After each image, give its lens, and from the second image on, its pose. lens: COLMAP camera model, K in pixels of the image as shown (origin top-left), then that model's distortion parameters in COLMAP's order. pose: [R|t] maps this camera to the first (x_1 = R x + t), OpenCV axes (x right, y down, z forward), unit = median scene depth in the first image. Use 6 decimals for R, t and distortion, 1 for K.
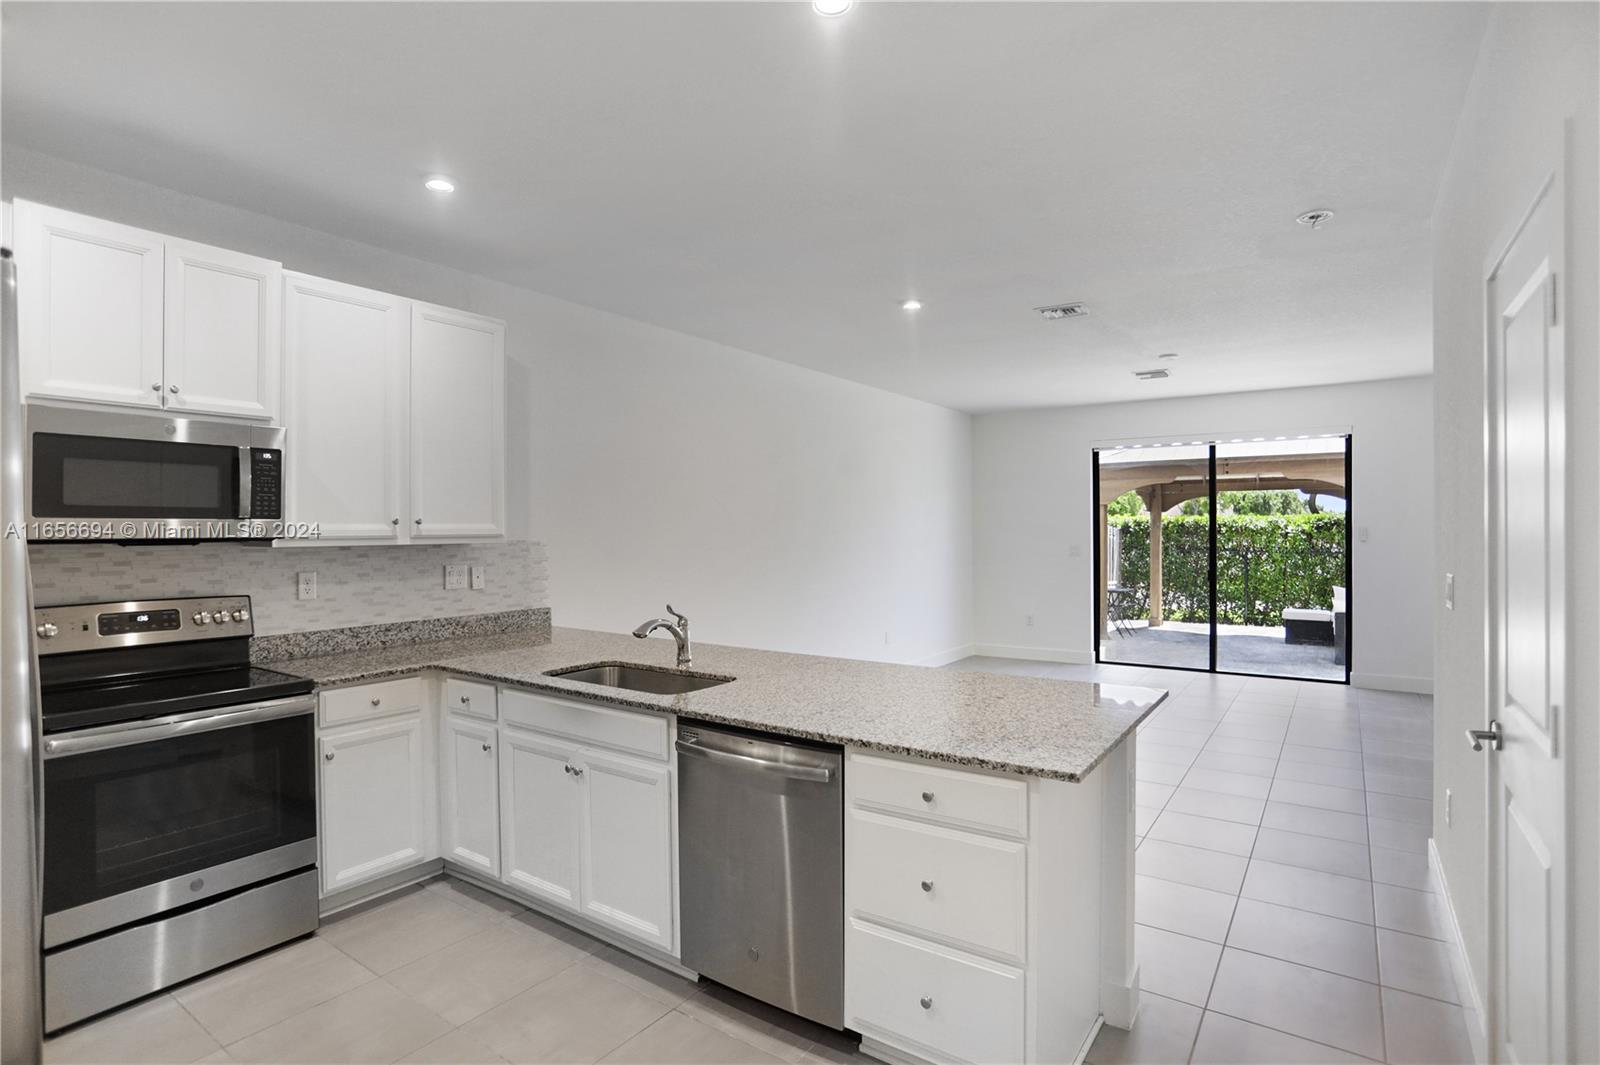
lens RADIAL K [[811.7, 0, 798.6], [0, 811.7, 515.1], [0, 0, 1]] dist [-0.068059, 0.029577]
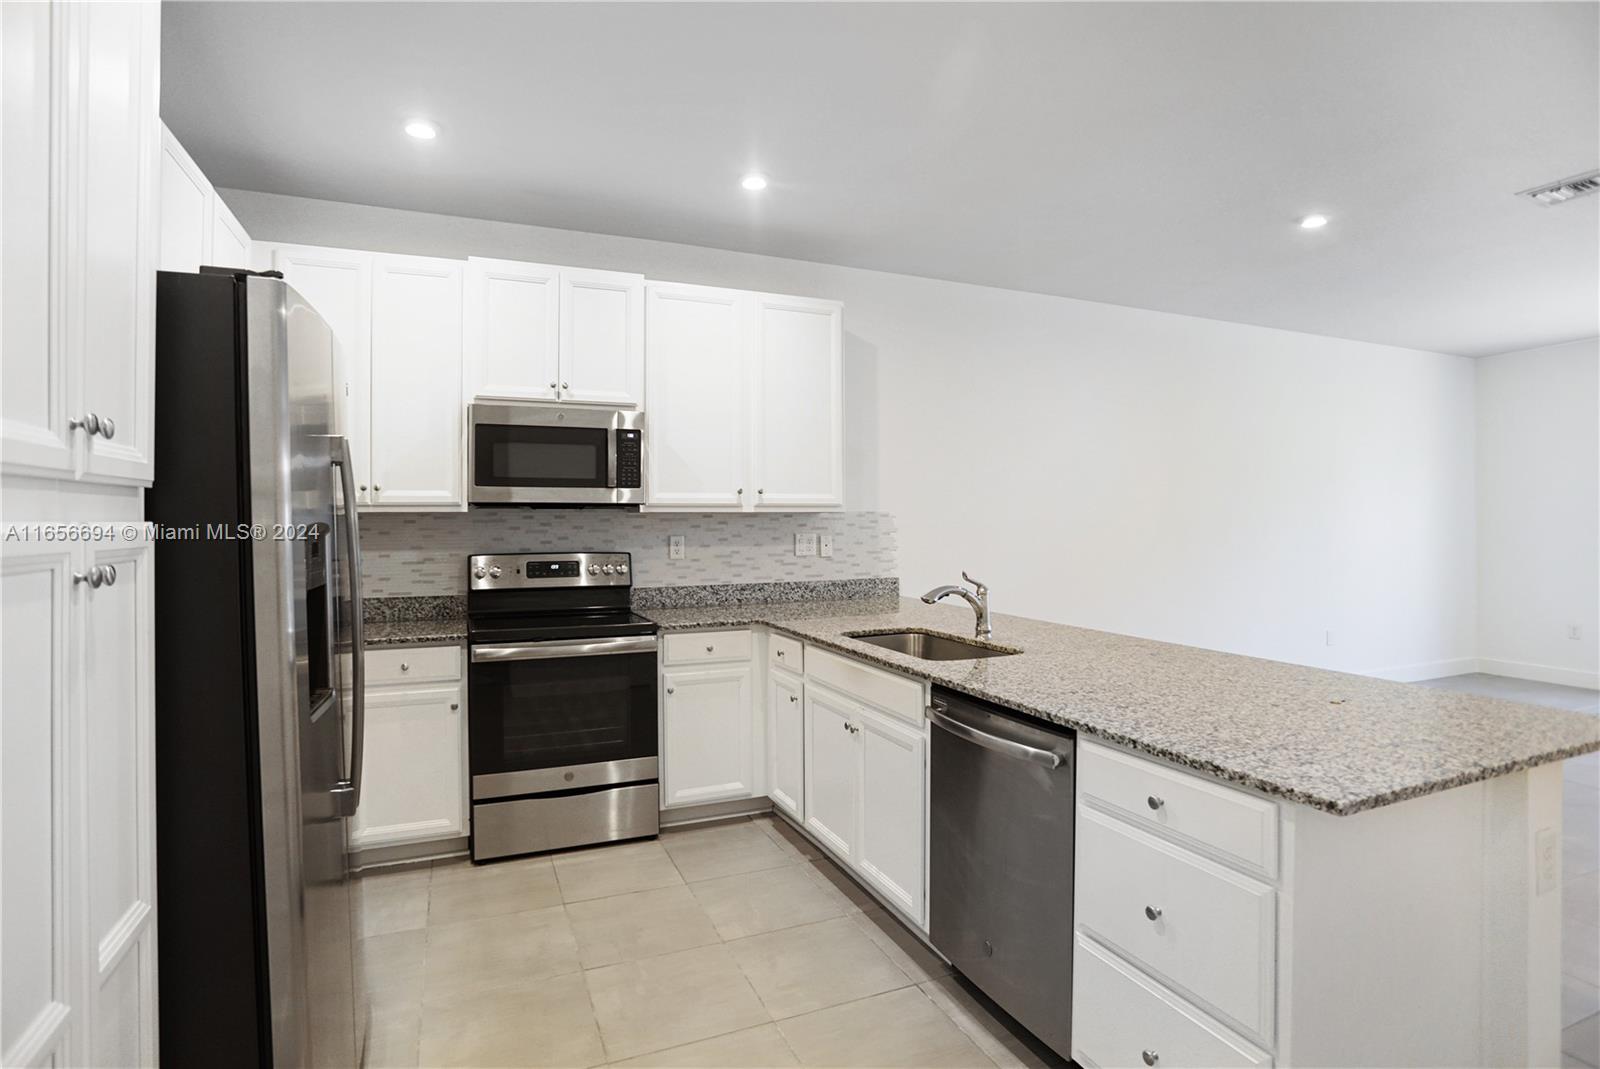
lens RADIAL K [[811.7, 0, 798.6], [0, 811.7, 517.1], [0, 0, 1]] dist [-0.068059, 0.029577]
pose [[0.844516, -0.000269, -0.535531, 0.192708], [0.007981, 0.999895, 0.012083, 0.034827], [0.535472, -0.014478, 0.844429, 0.095074]]
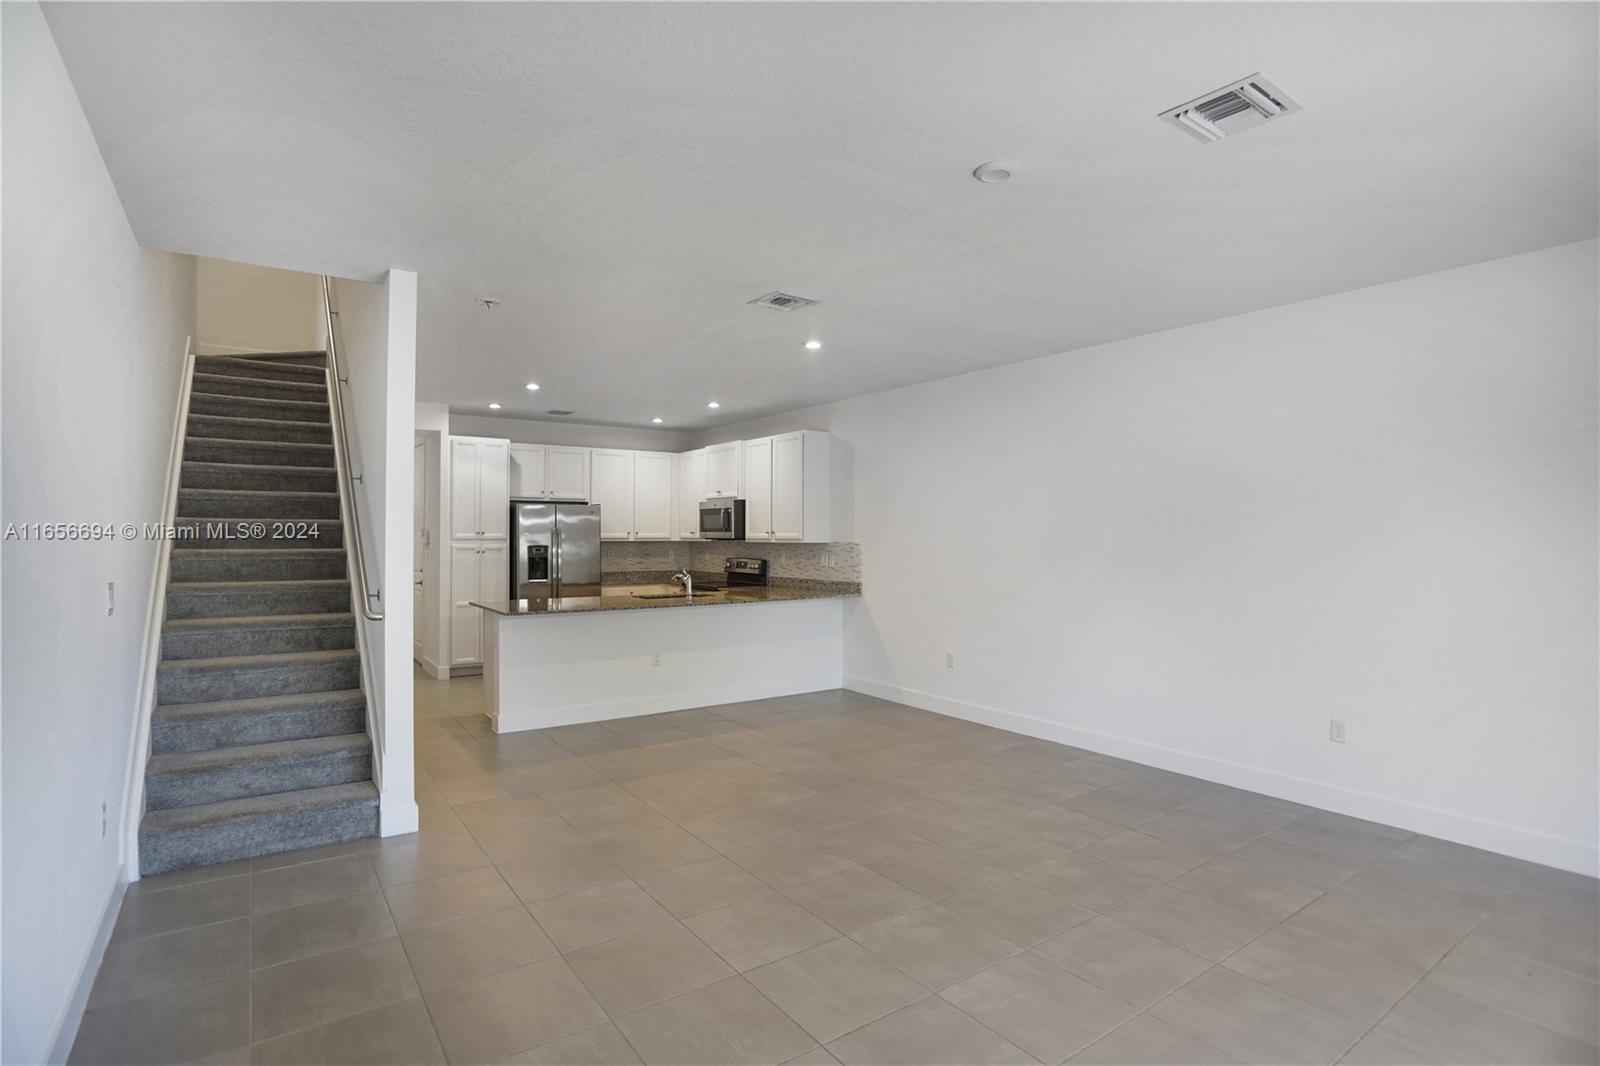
lens RADIAL K [[811.7, 0, 798.6], [0, 811.7, 515.6], [0, 0, 1]] dist [-0.068059, 0.029577]
pose [[-0.344649, -0.022645, -0.938458, 1.899777], [0.010315, 0.999557, -0.027907, 0.030356], [0.938675, -0.019298, -0.344263, 2.107571]]
